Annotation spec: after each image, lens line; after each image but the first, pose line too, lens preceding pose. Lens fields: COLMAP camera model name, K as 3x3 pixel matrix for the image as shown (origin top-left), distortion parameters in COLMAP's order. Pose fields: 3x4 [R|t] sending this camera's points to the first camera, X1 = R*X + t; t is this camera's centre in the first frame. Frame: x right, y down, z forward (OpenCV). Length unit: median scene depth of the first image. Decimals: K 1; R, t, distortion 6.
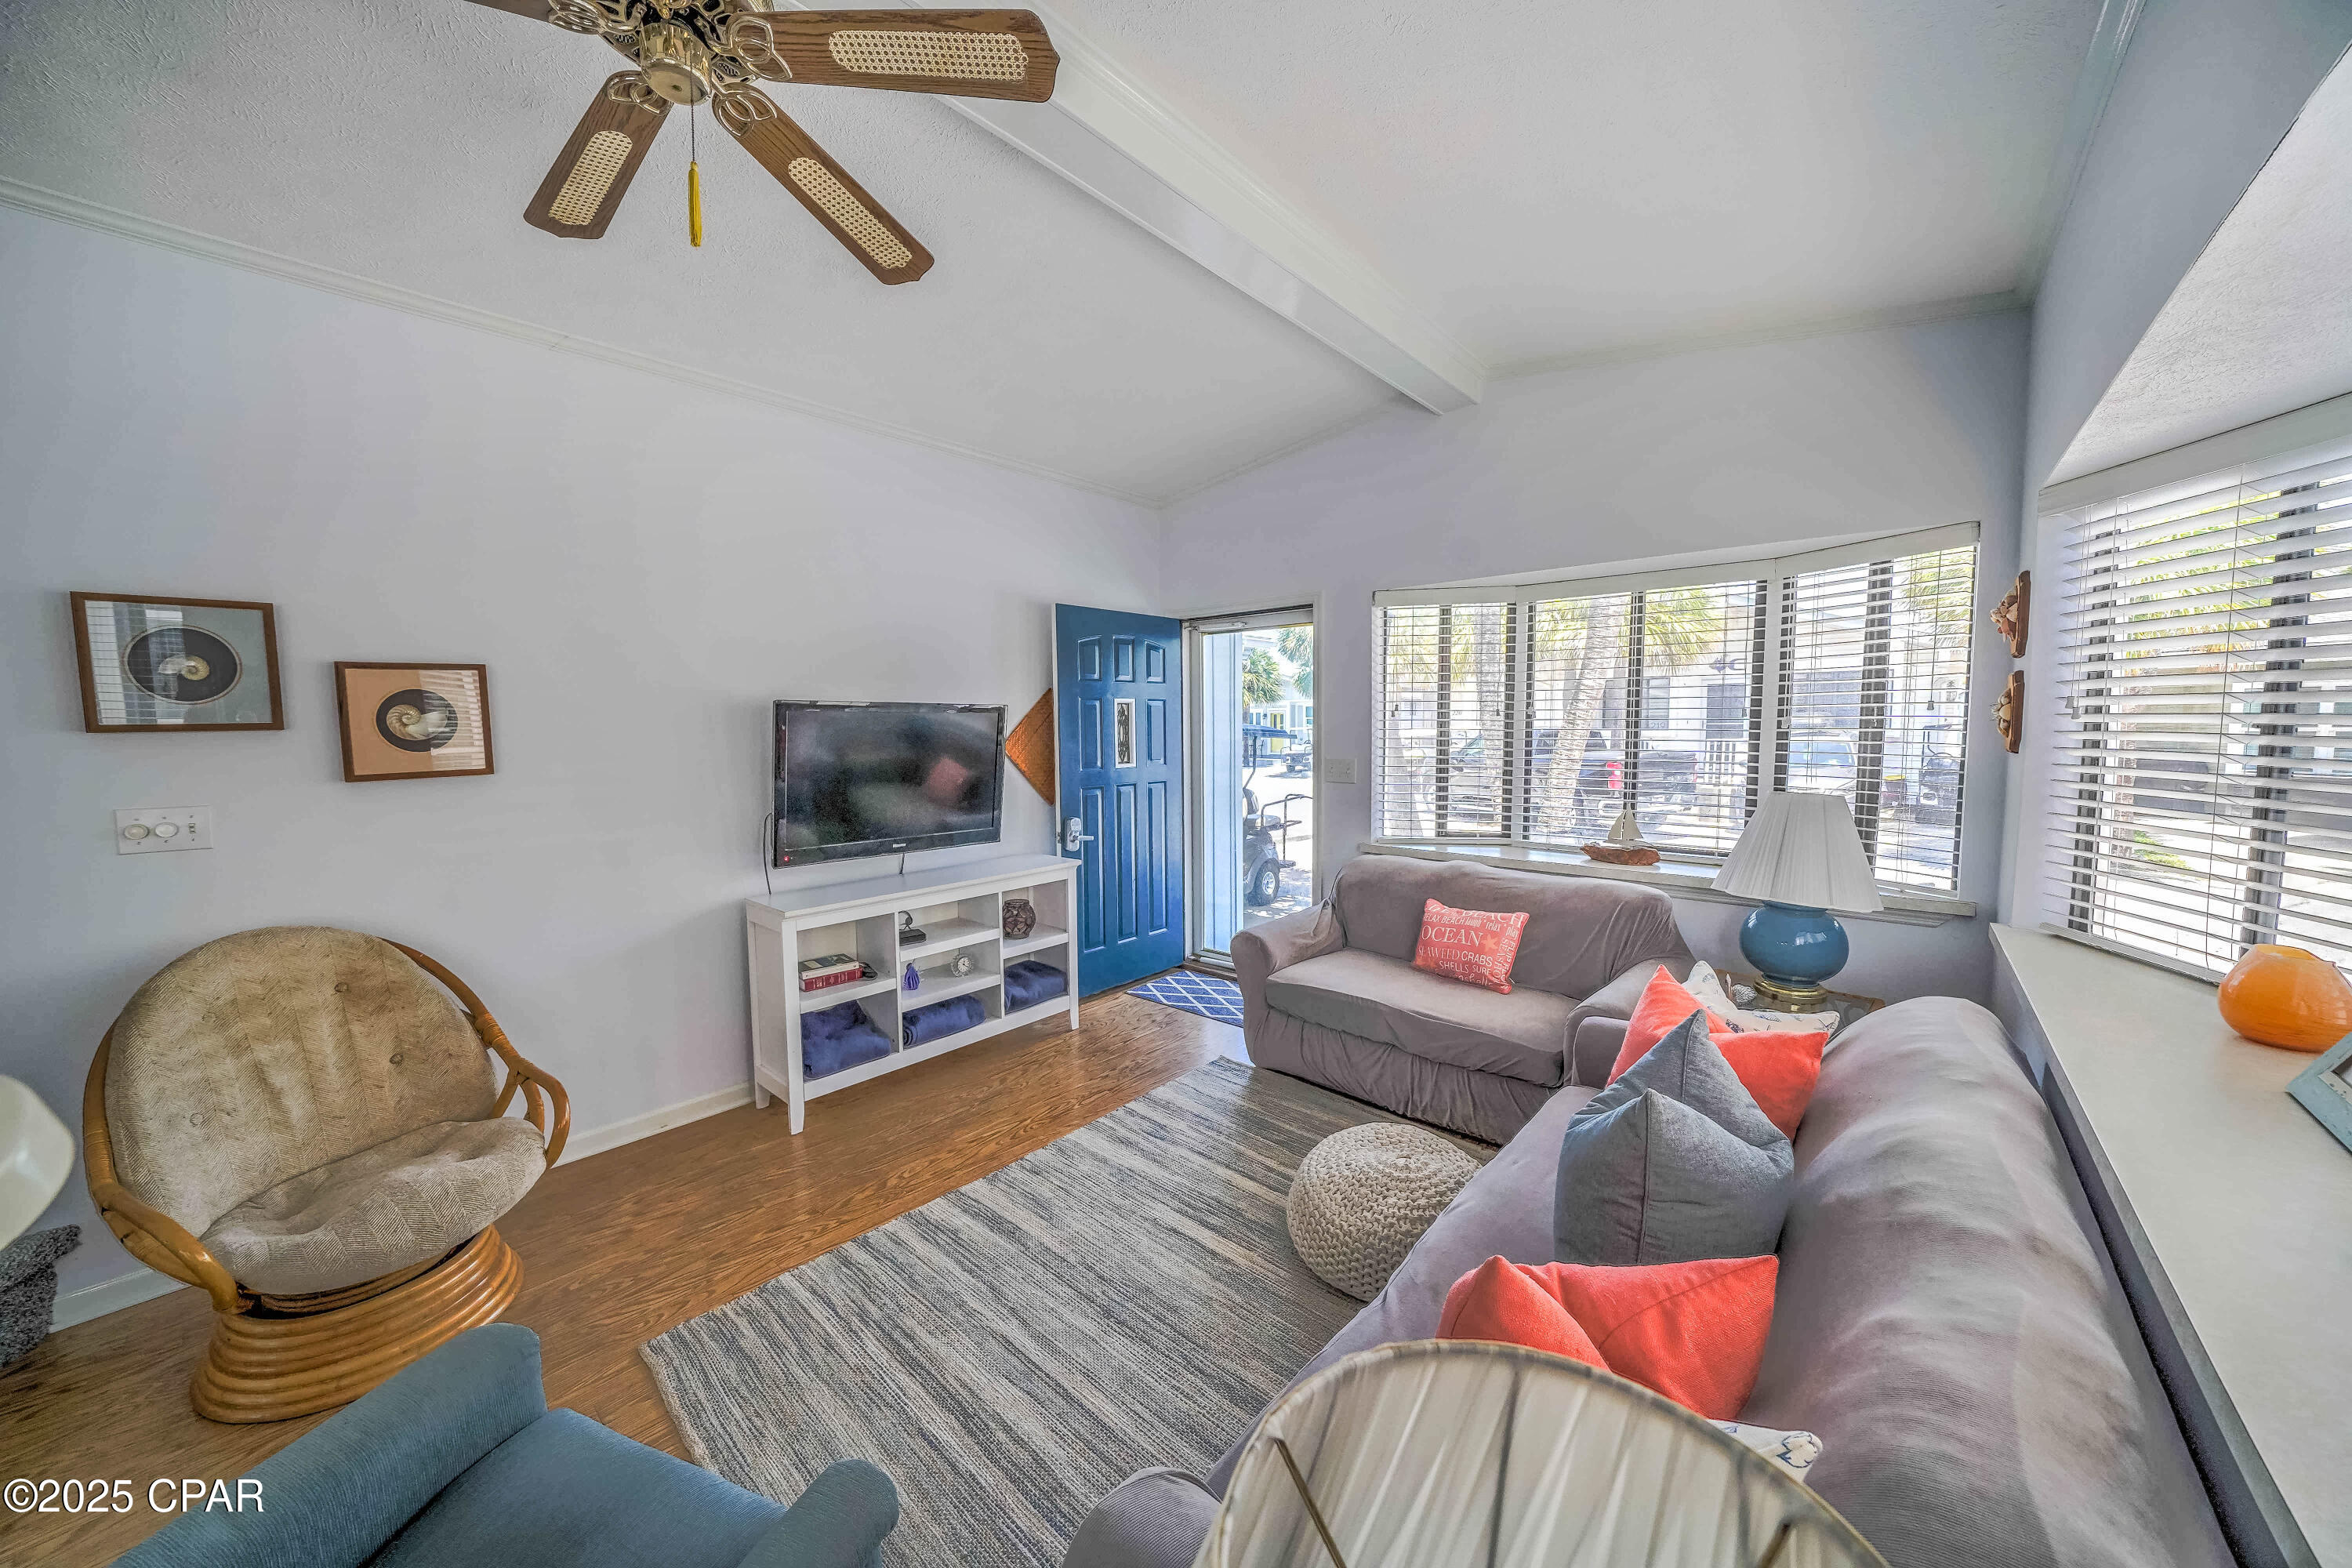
lens RADIAL K [[839.6, 0, 1173.6], [0, 839.6, 787.0], [0, 0, 1]] dist [-0.019197, 0.000112]
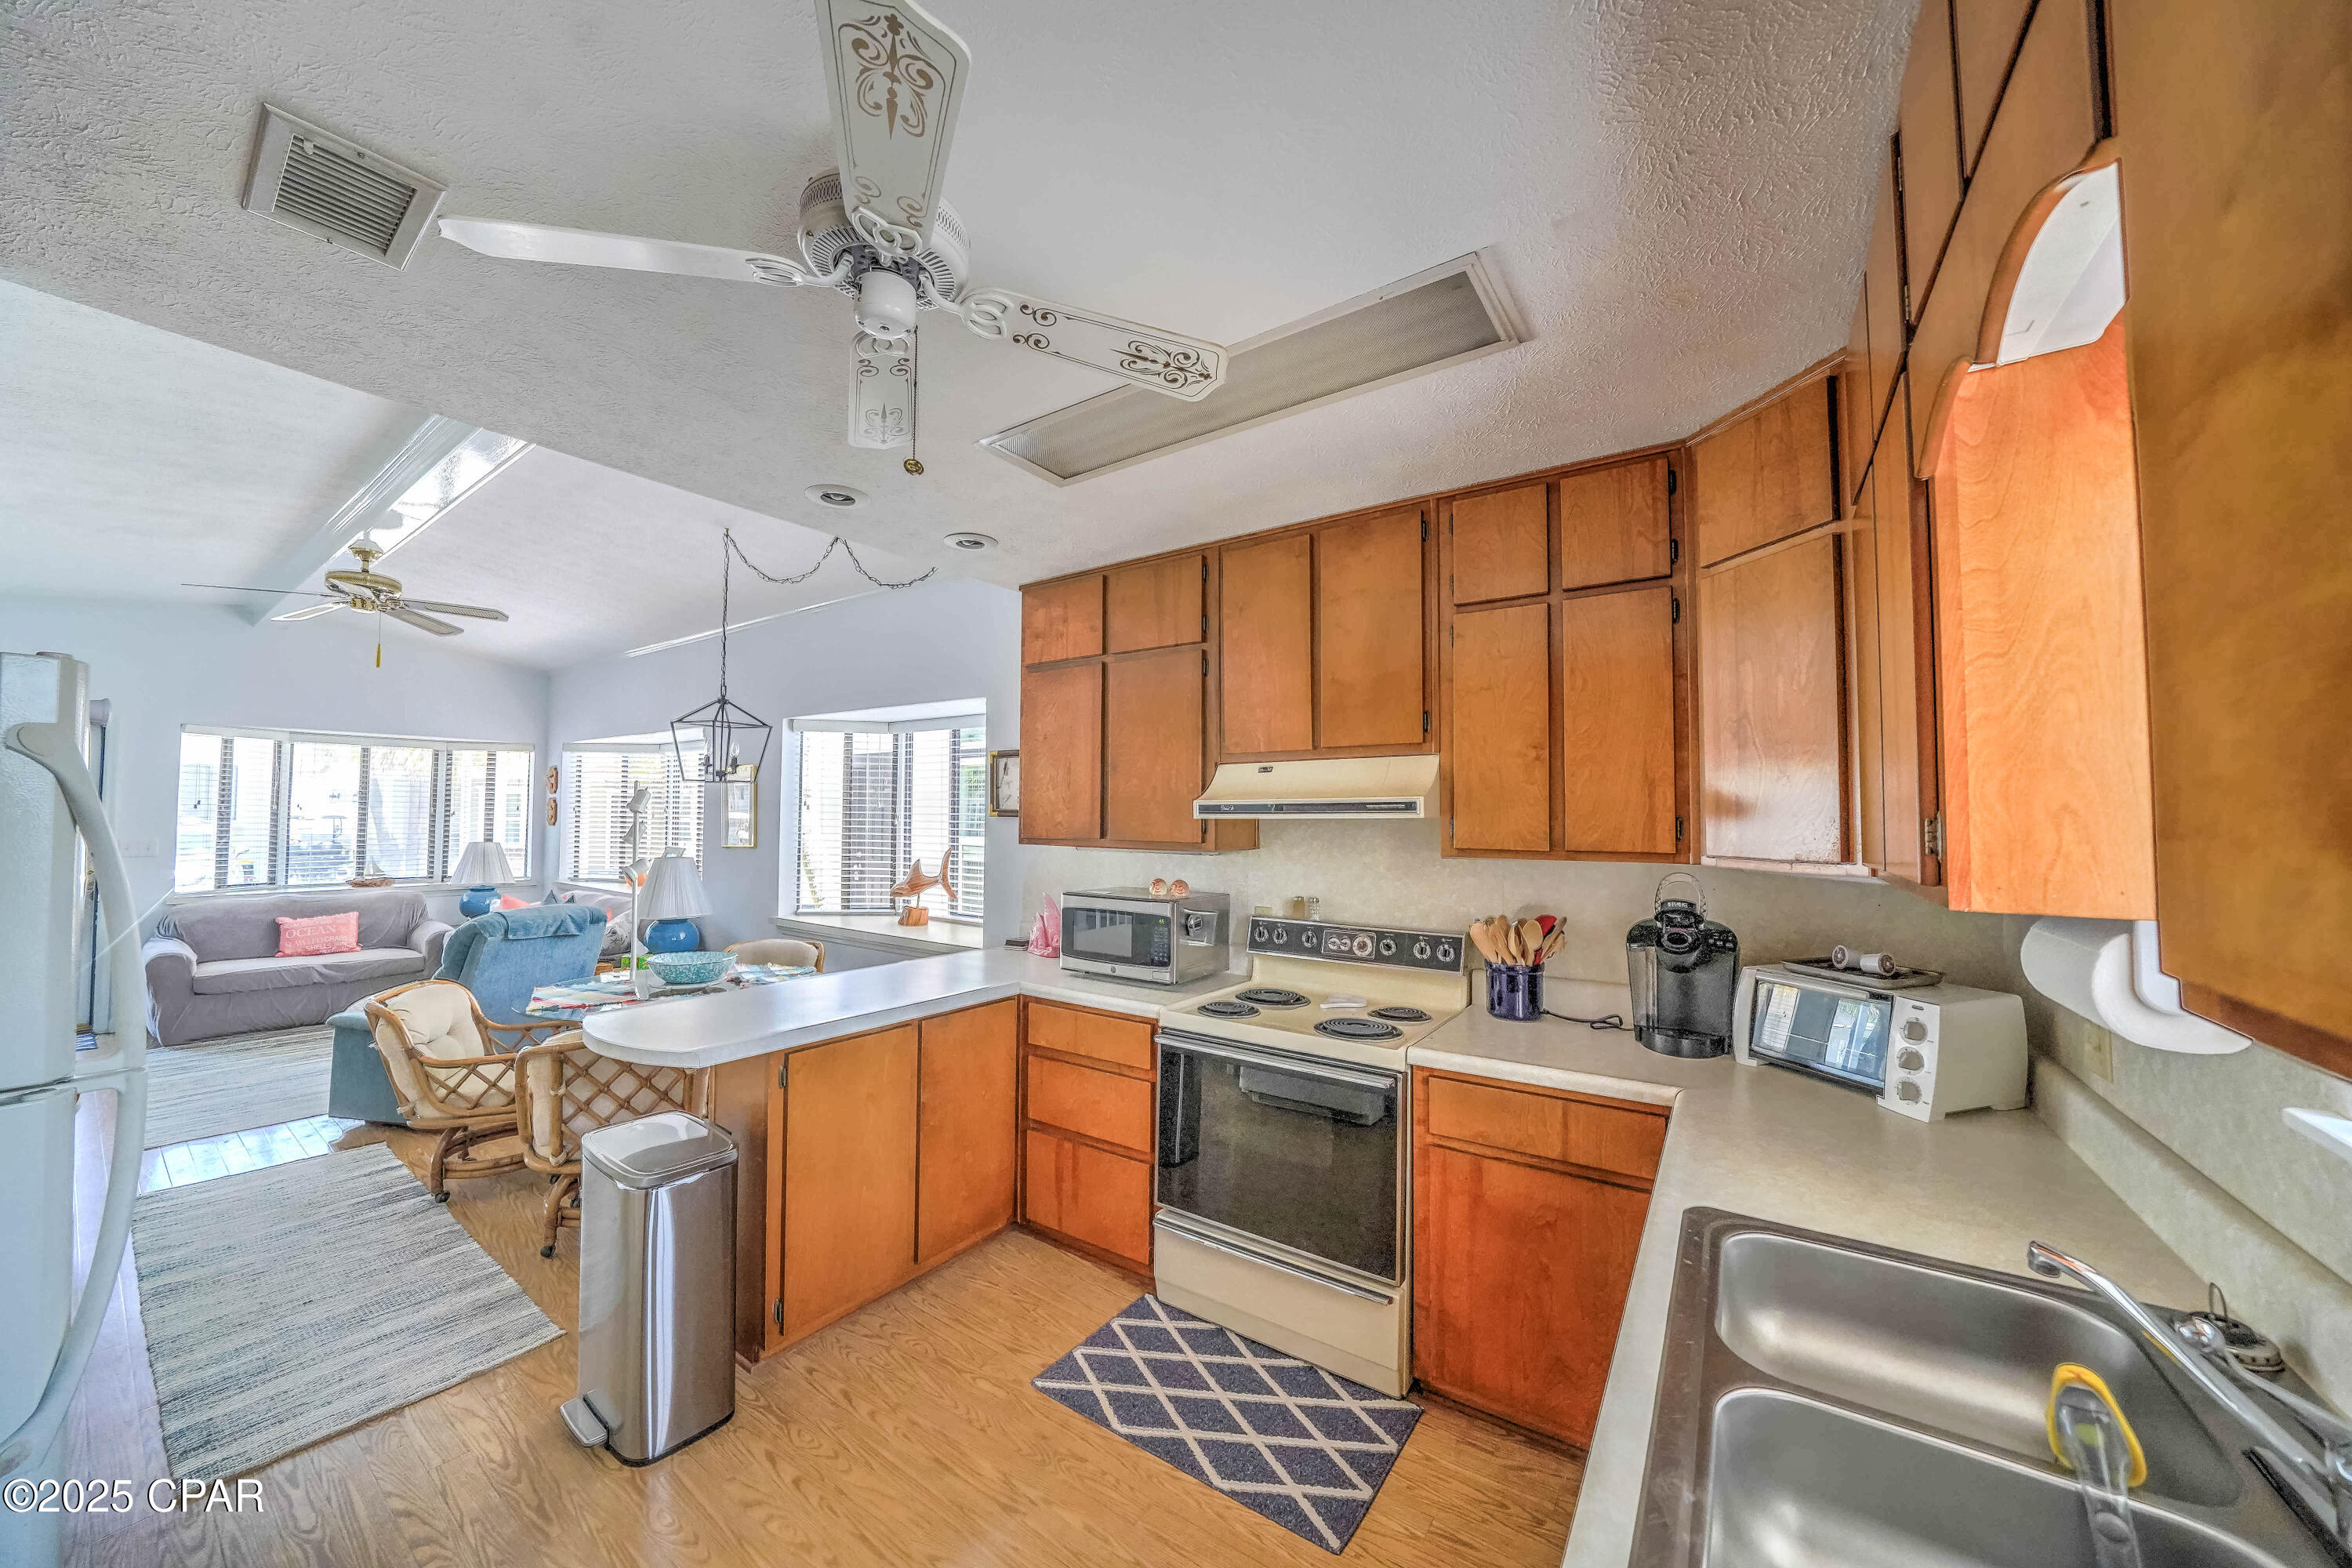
lens RADIAL K [[813.5, 0, 1139.6], [0, 813.5, 787.2], [0, 0, 1]] dist [-0.009582, 0.000060]
pose [[-0.101642, 0.040114, 0.994012, -1.680082], [0.072701, 0.996815, -0.032793, 0.055835], [-0.992161, 0.068933, -0.104235, -0.651058]]
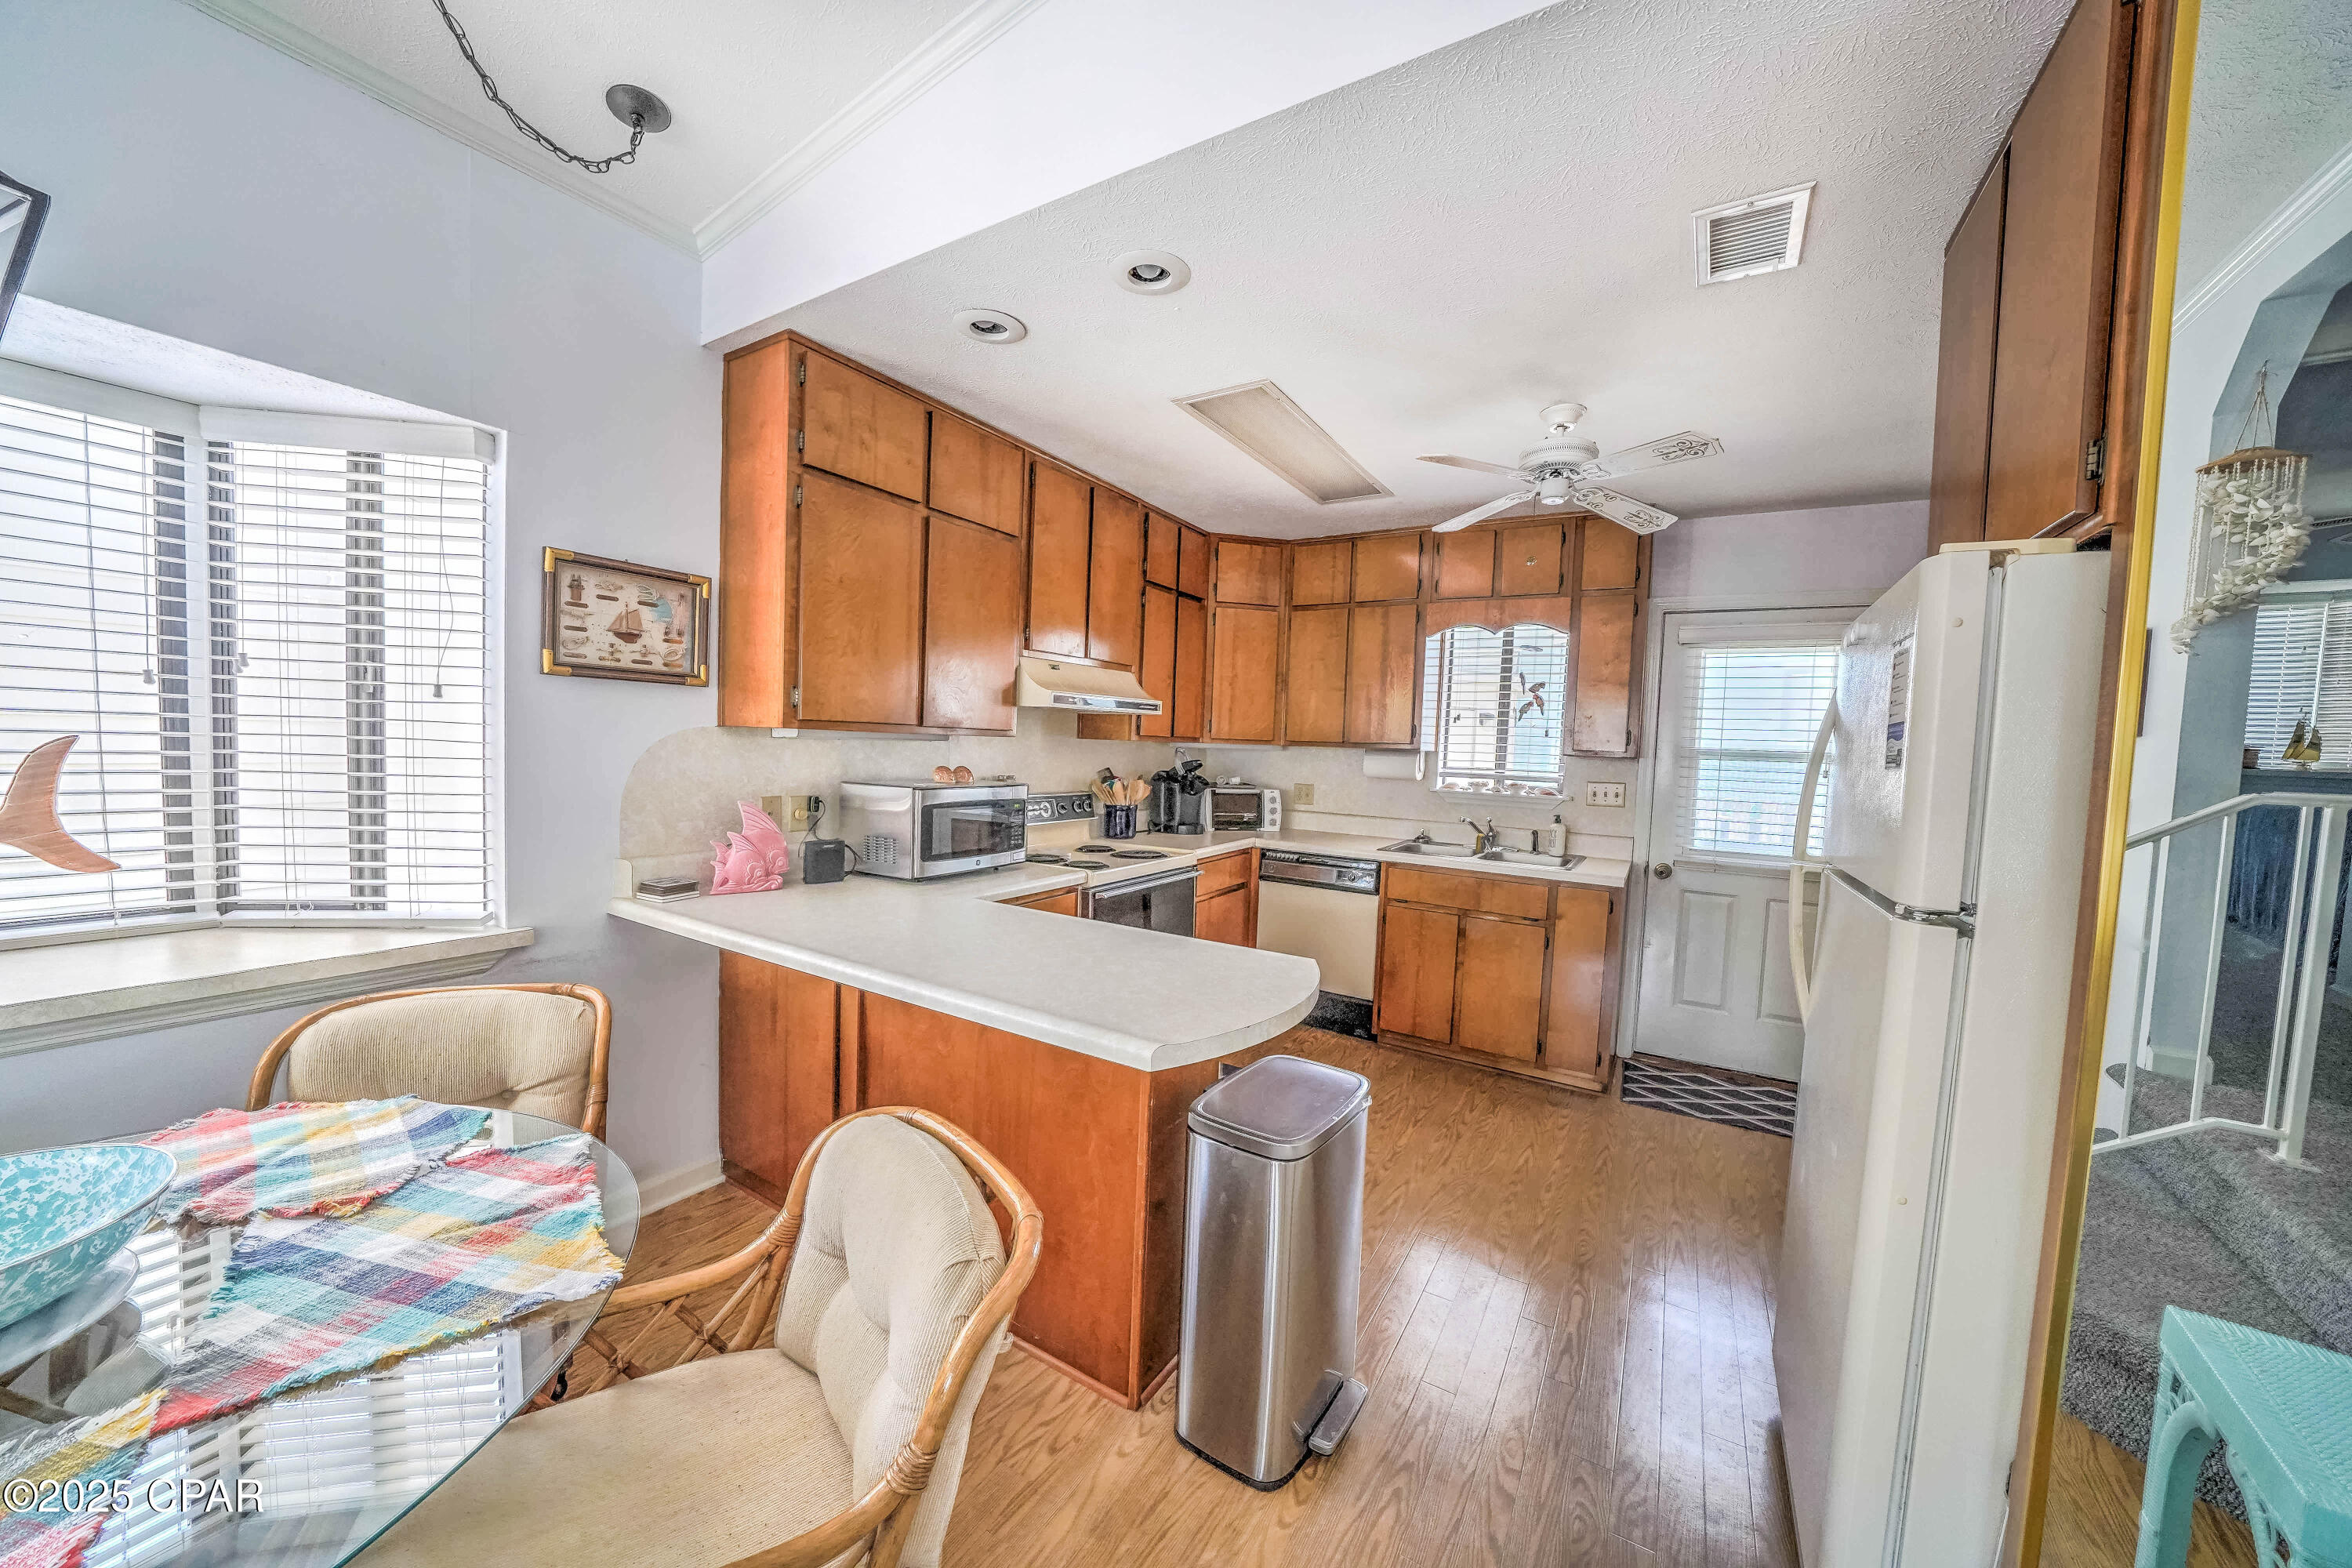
lens RADIAL K [[815.3, 0, 1170.4], [0, 815.3, 789.7], [0, 0, 1]] dist [-0.025788, 0.000055]
pose [[-0.984492, -0.018927, -0.174406, -0.814850], [-0.043548, 0.989412, 0.138444, 0.021461], [0.169939, 0.143892, -0.974893, 0.157230]]
